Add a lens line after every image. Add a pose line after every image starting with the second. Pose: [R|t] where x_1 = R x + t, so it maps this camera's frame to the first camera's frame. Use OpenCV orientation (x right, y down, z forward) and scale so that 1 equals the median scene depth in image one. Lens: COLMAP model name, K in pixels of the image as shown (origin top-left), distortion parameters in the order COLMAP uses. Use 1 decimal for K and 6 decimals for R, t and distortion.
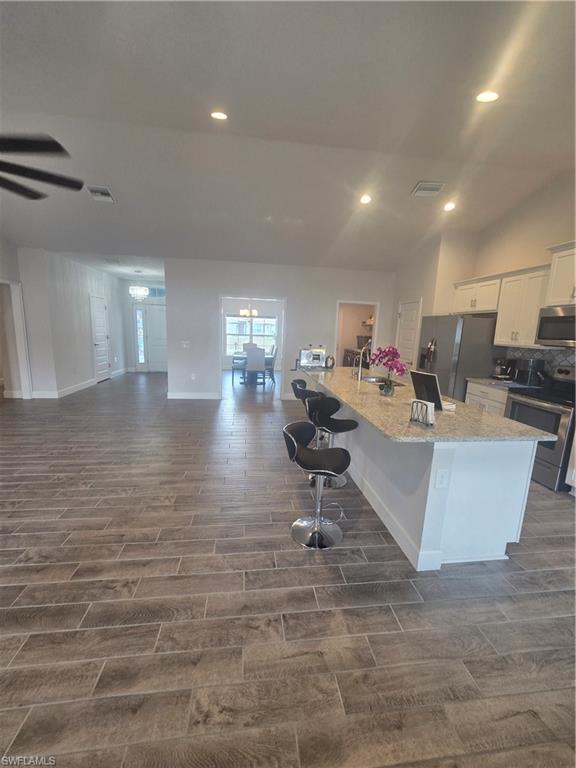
lens RADIAL K [[316.9, 0, 286.8], [0, 316.9, 384.4], [0, 0, 1]] dist [-0.000022, 0.000560]
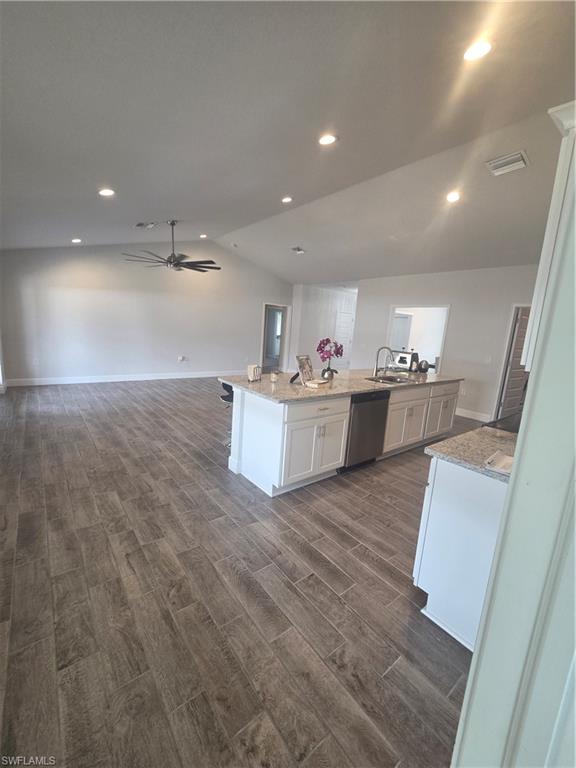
lens RADIAL K [[313.9, 0, 289.4], [0, 313.9, 385.0], [0, 0, 1]] dist [-0.000699, 0.000728]
pose [[0.519658, 0.155378, -0.840127, 1.018461], [-0.192695, 0.979303, 0.061927, 0.005278], [0.832361, 0.129707, 0.538843, 0.183811]]
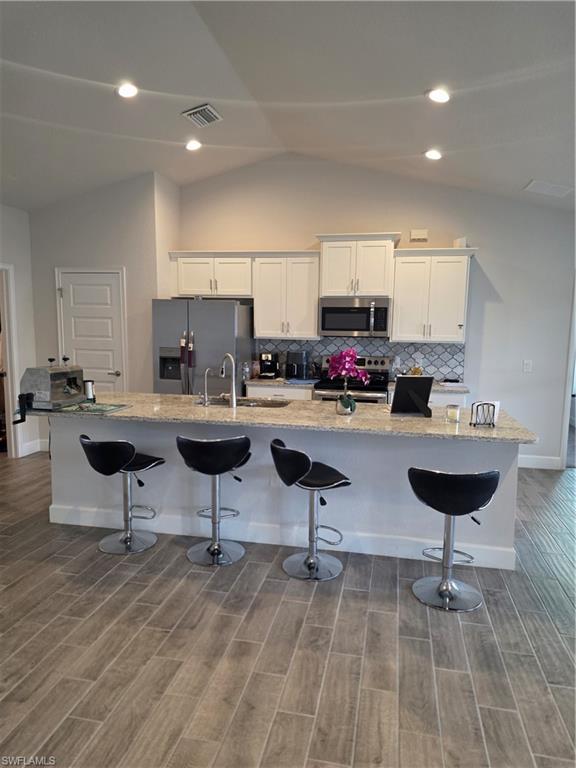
lens RADIAL K [[514.8, 0, 292.8], [0, 514.8, 387.3], [0, 0, 1]] dist [0.073280, -0.062413]
pose [[0.324596, -0.146701, 0.934407, -0.686512], [0.160325, 0.982137, 0.098501, -0.135908], [-0.932166, 0.117835, 0.342318, 0.554599]]
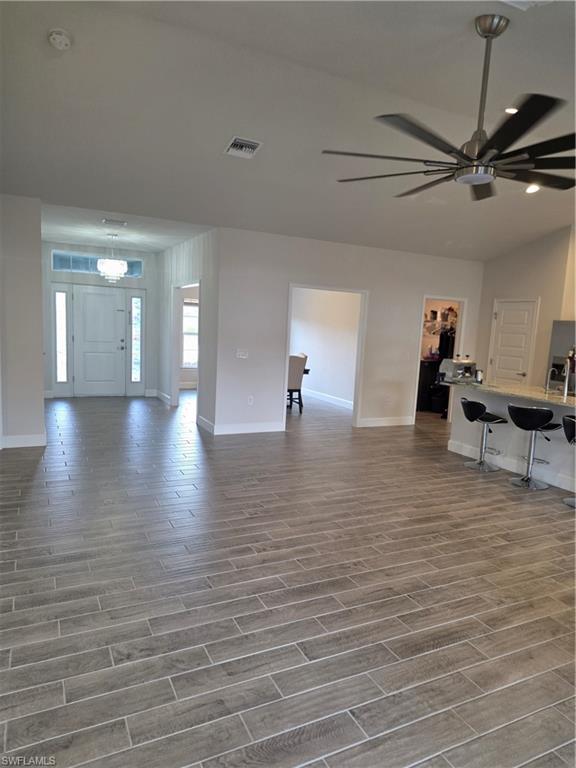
lens RADIAL K [[514.8, 0, 292.8], [0, 514.8, 387.3], [0, 0, 1]] dist [0.073280, -0.062413]
pose [[0.943606, -0.028873, 0.329808, -1.001926], [0.041527, 0.998644, -0.031387, -0.024474], [-0.328455, 0.043313, 0.943526, -0.140411]]
